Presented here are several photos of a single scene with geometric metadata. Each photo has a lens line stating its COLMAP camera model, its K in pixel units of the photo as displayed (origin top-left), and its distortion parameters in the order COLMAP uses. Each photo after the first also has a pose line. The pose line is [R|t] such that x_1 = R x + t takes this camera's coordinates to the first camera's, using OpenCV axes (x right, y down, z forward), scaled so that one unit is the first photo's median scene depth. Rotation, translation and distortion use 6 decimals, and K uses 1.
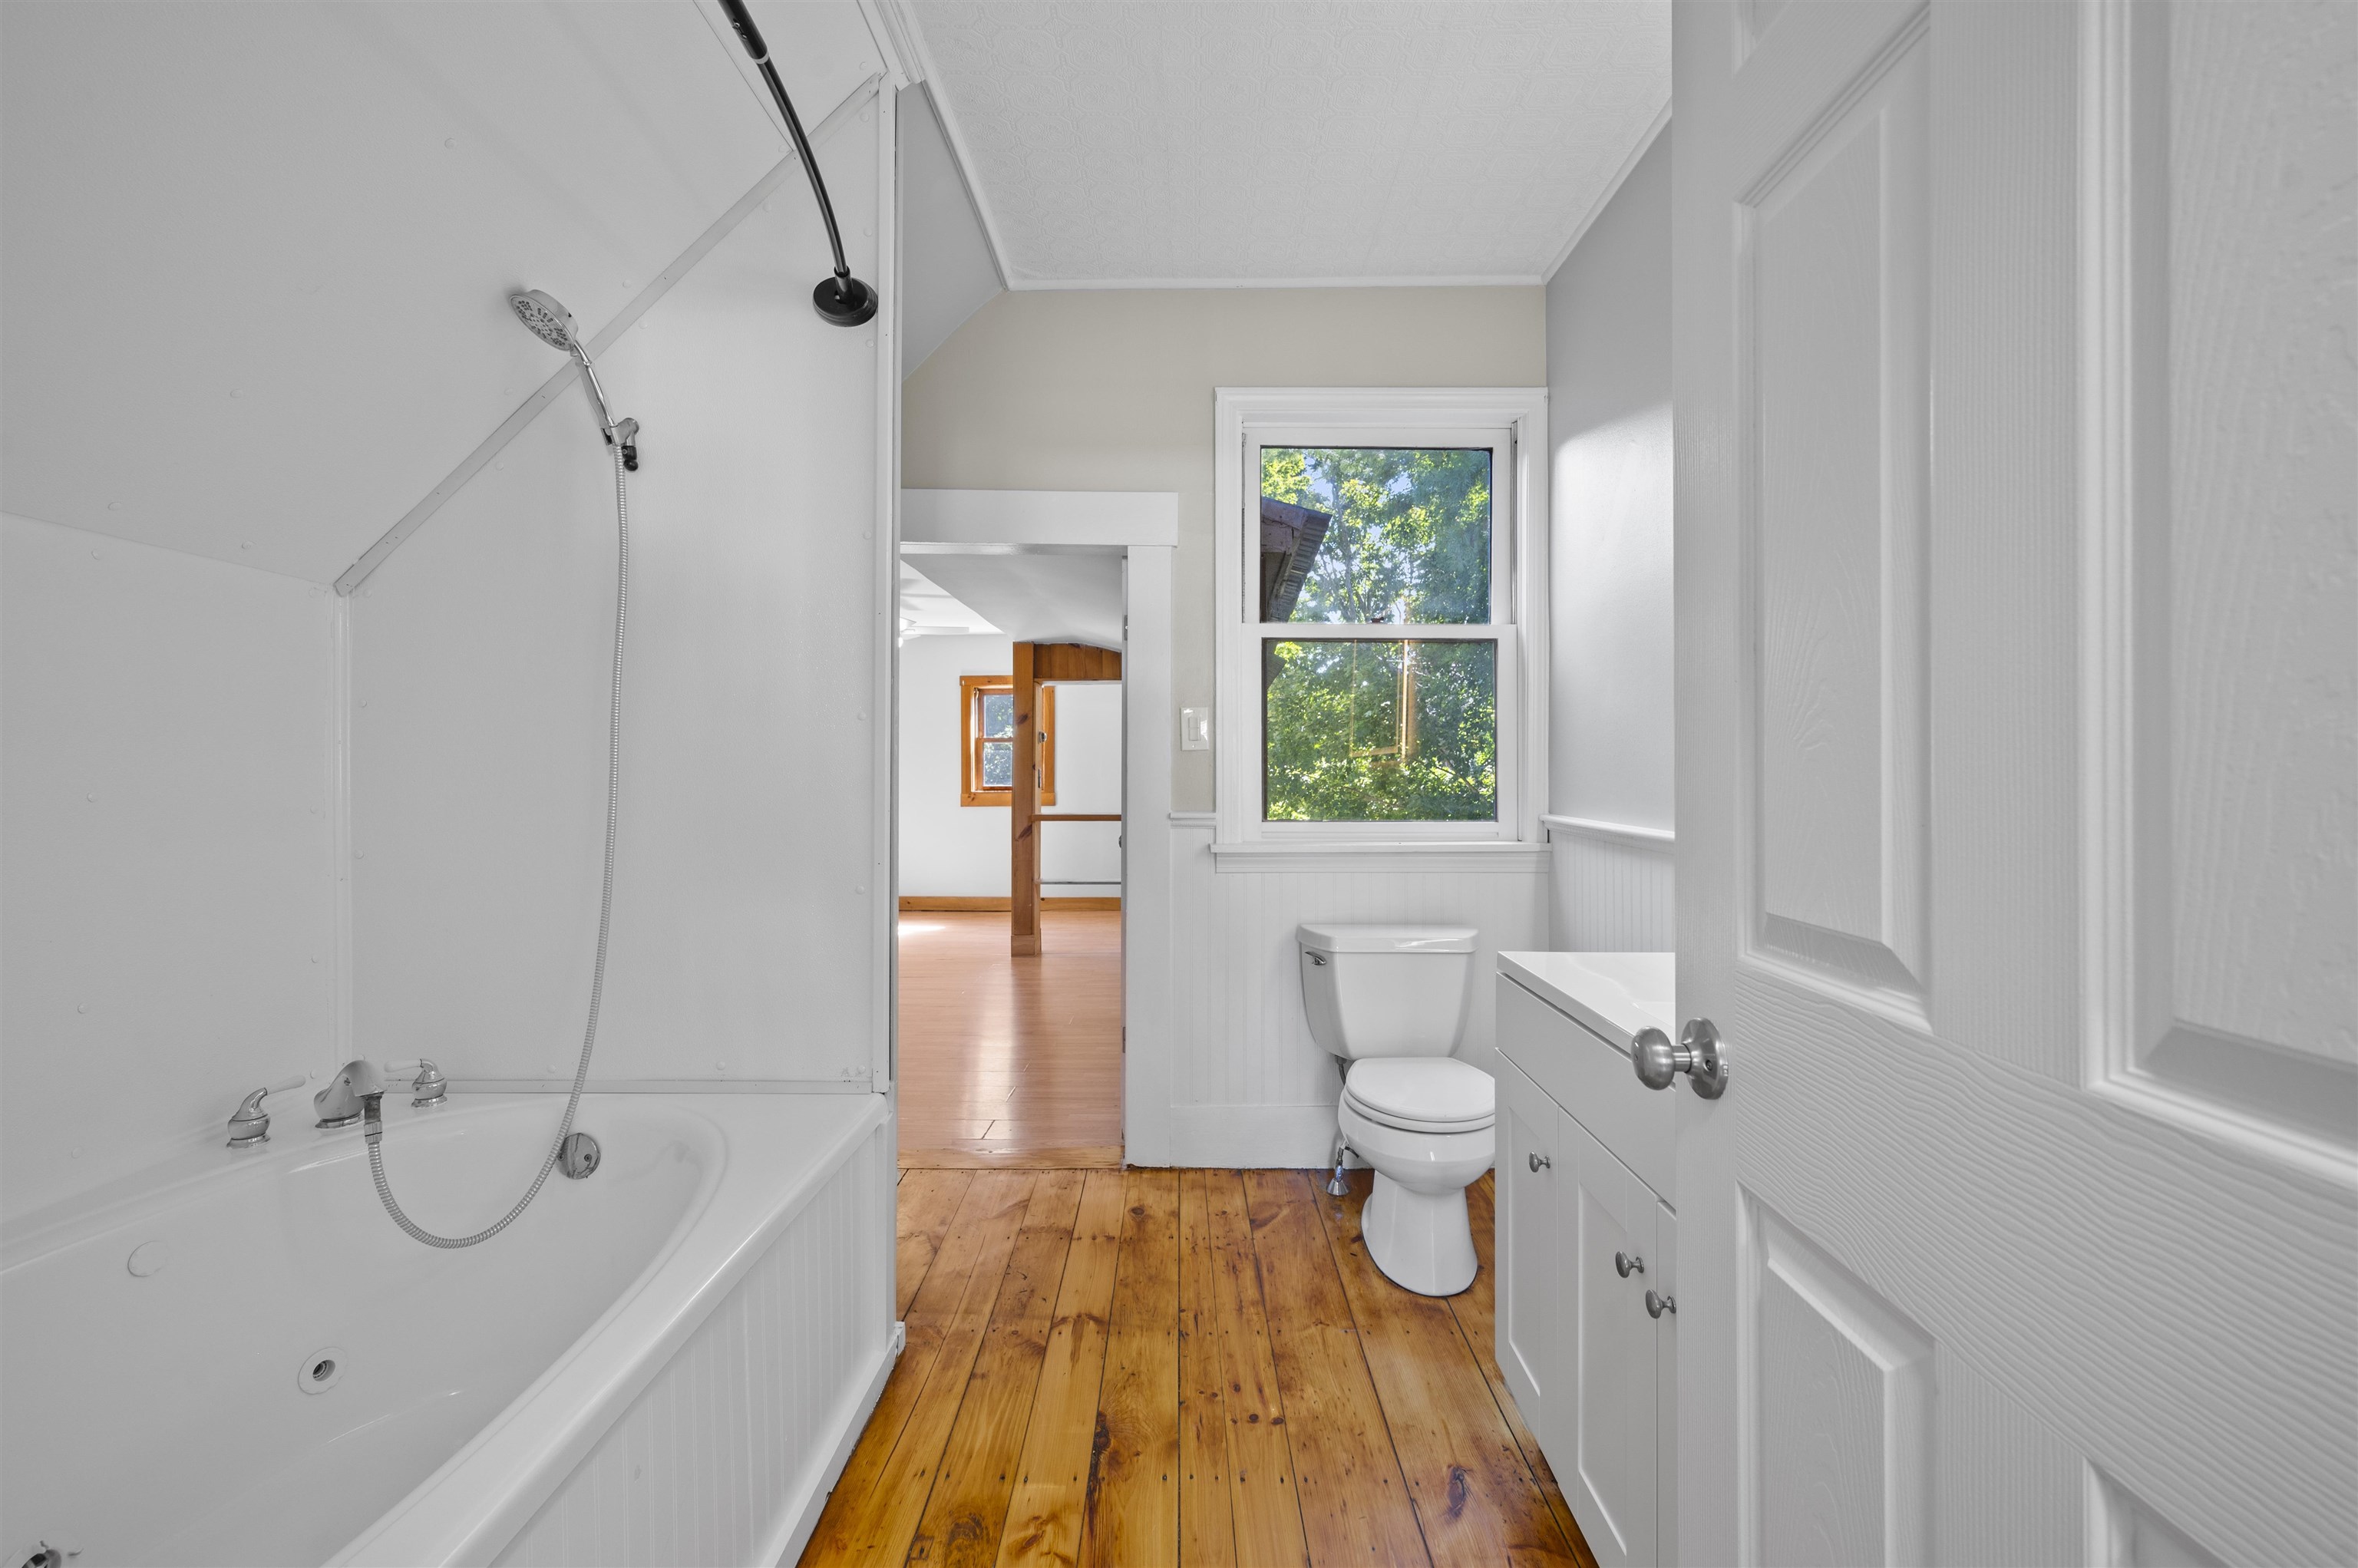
lens RADIAL K [[1016.5, 0, 1179.3], [0, 1016.5, 767.2], [0, 0, 1]] dist [-0.000408, 0.000036]
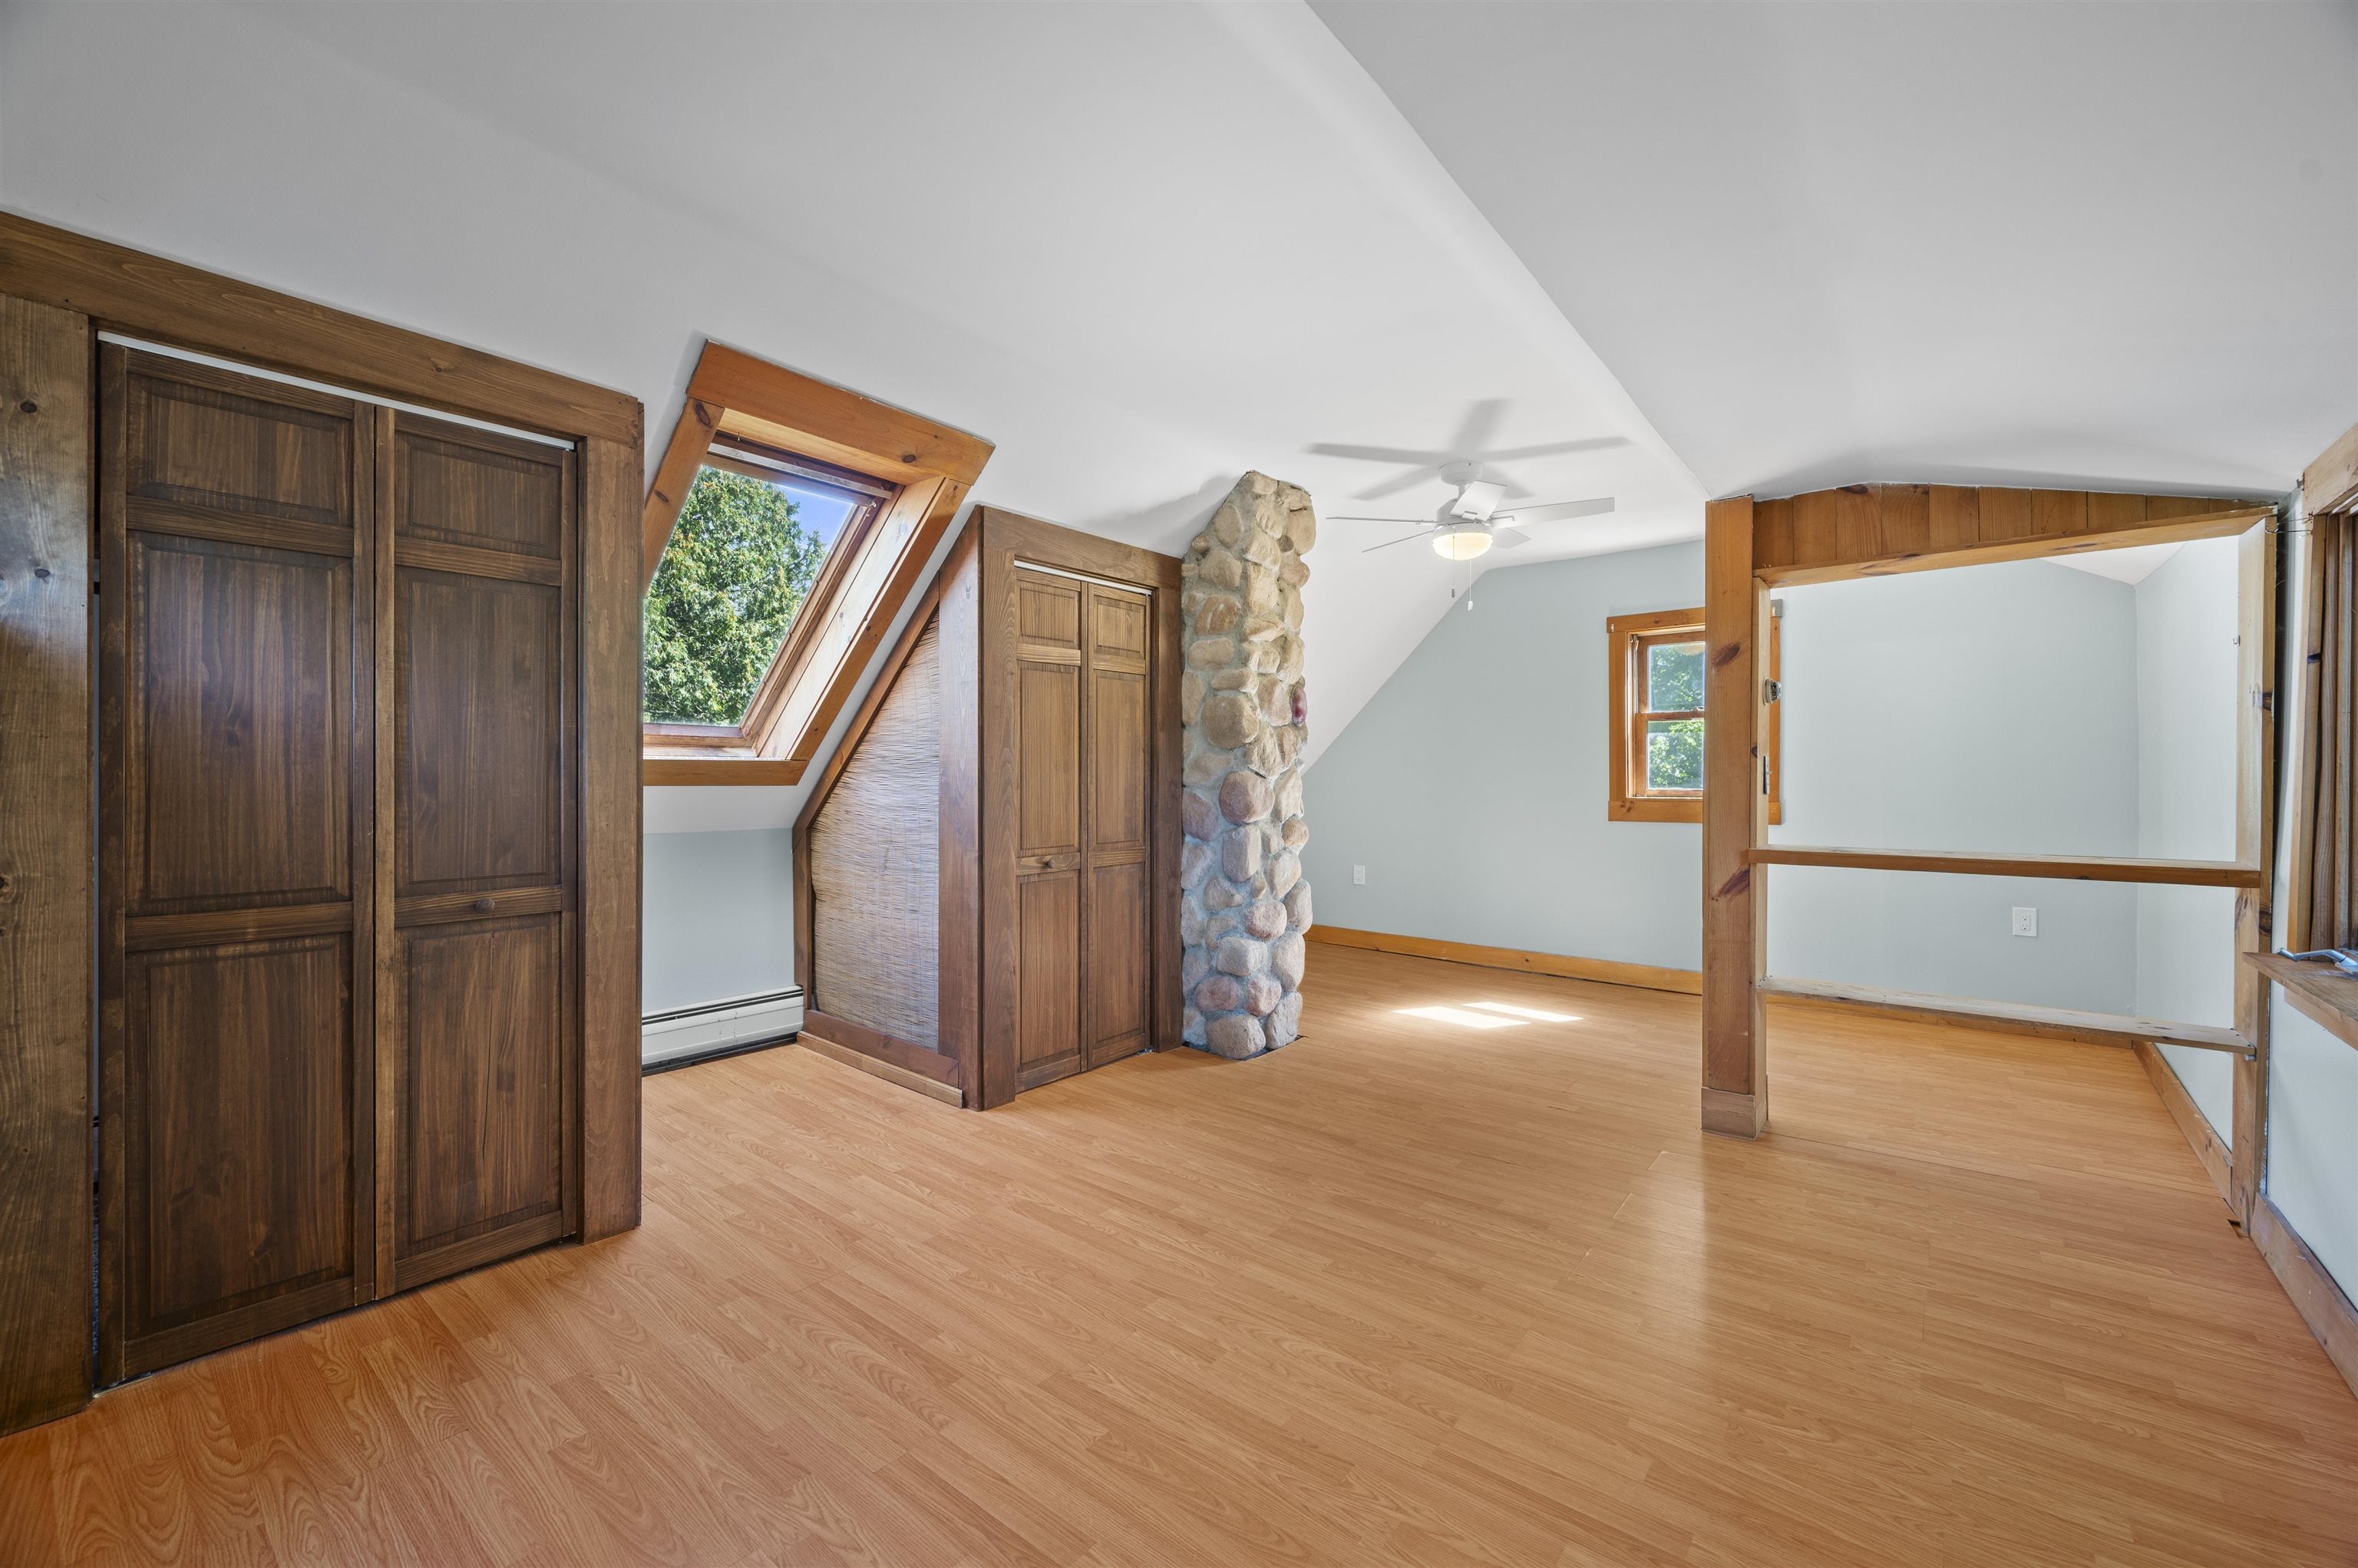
lens RADIAL K [[961.7, 0, 1179.0], [0, 961.7, 784.0], [0, 0, 1]] dist [0.000123, 0.000016]
pose [[0.790390, -0.001866, -0.612601, -0.068691], [0.008843, 0.999926, 0.008364, 0.005875], [0.612540, -0.012028, 0.790348, 0.413075]]
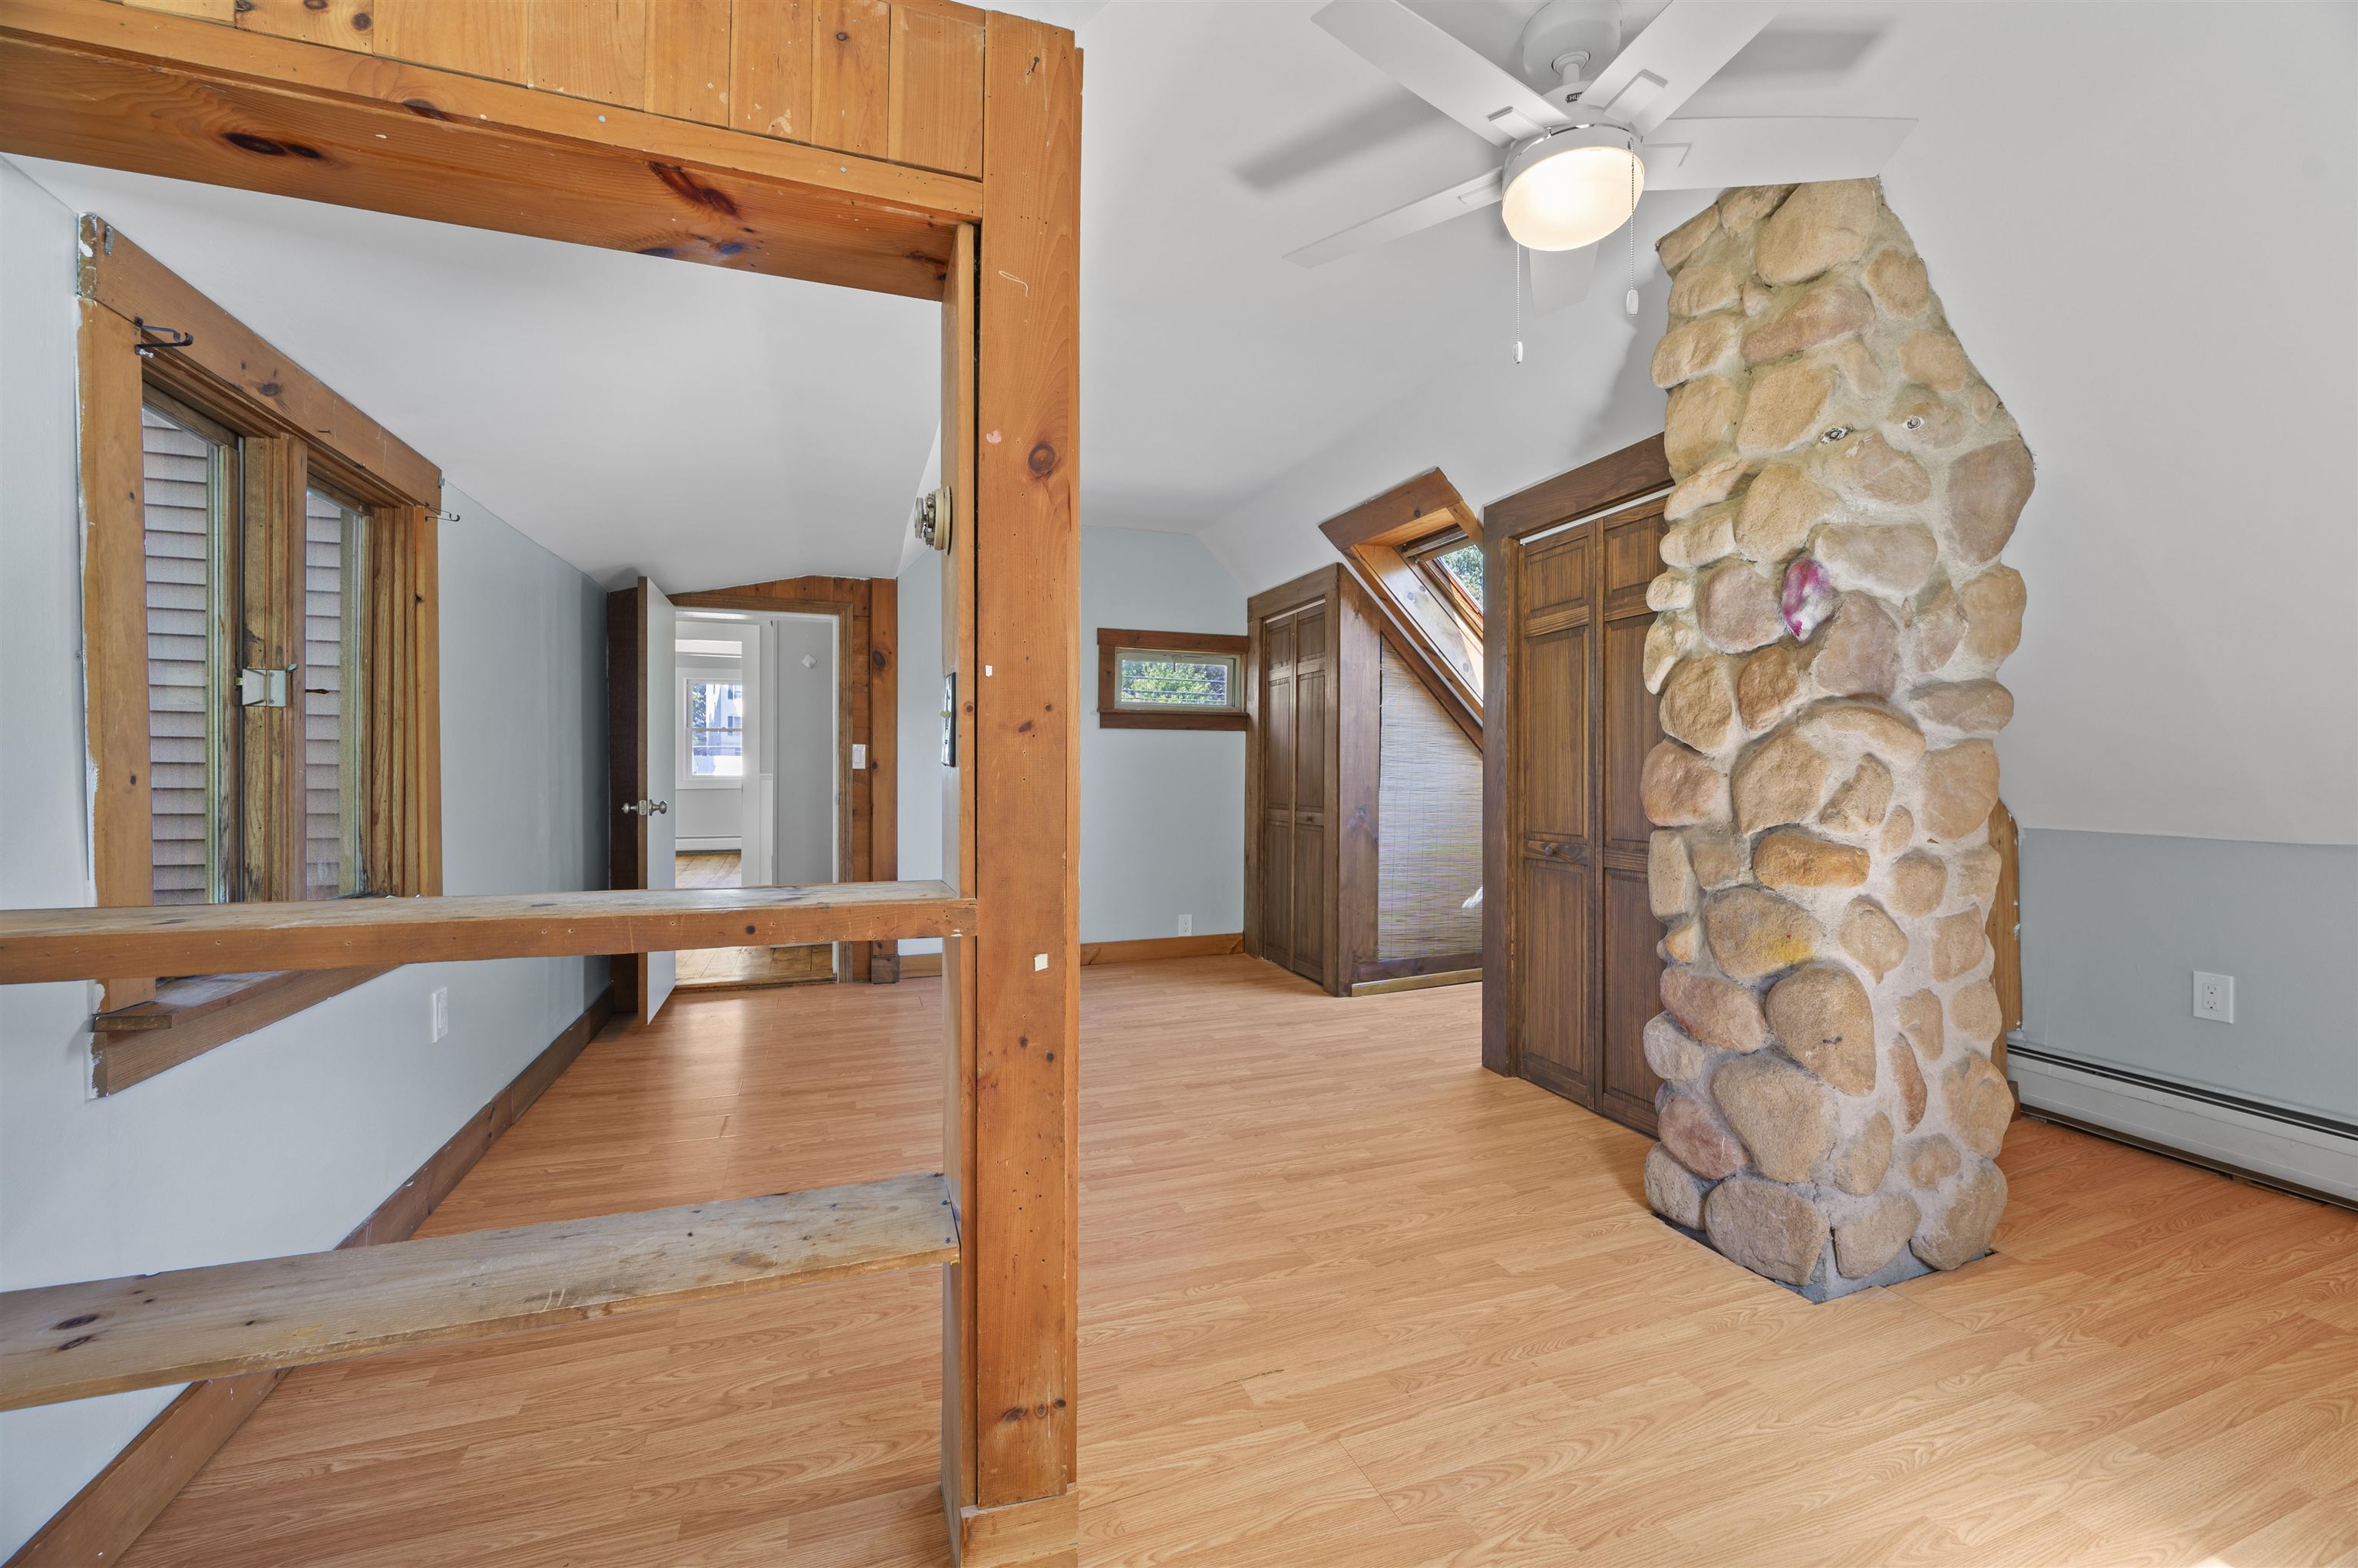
lens RADIAL K [[923.0, 0, 1179.0], [0, 923.0, 784.0], [0, 0, 1]] dist [-0.000133, -0.000034]
pose [[-0.930885, -0.006897, -0.365246, -0.103382], [-0.009007, 0.999951, 0.004072, 0.018982], [0.365200, 0.007080, -0.930902, 1.121126]]
